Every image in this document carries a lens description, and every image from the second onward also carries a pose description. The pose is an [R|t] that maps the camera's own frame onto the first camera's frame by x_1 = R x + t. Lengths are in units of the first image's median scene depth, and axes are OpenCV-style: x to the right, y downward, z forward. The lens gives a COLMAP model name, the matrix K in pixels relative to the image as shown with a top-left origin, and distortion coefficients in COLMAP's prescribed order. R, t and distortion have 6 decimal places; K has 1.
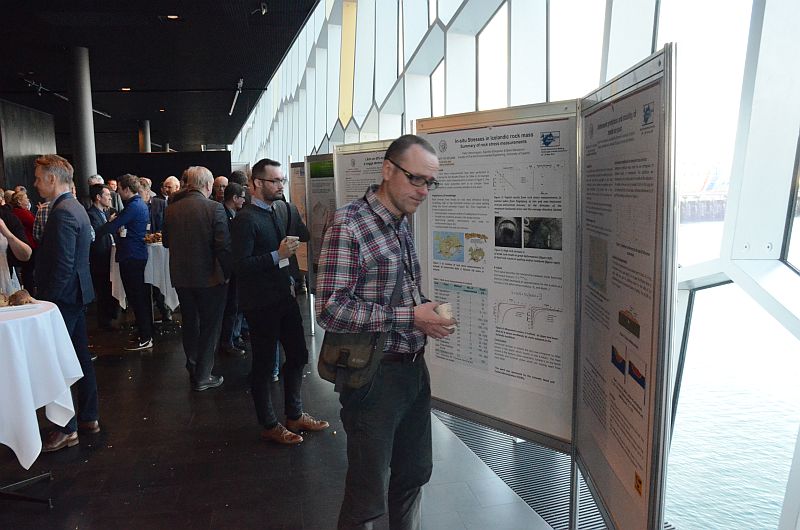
lens RADIAL K [[652.4, 0, 400.1], [0, 652.4, 271.3], [0, 0, 1]] dist [-0.135689, 0.078377]
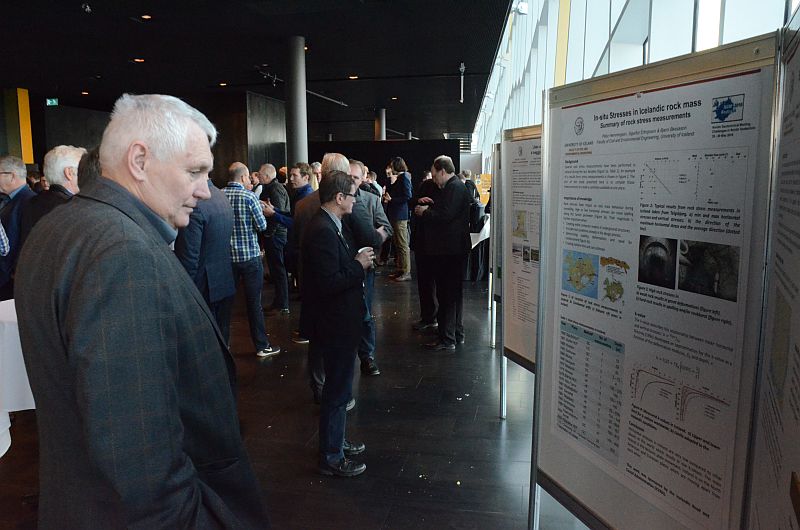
lens RADIAL K [[652.4, 0, 383.7], [0, 652.4, 279.3], [0, 0, 1]] dist [-0.135689, 0.078377]
pose [[0.920415, 0.070418, -0.384548, 0.158441], [-0.059698, 0.997424, 0.039759, -0.050810], [0.386357, -0.013638, 0.922249, 0.324643]]
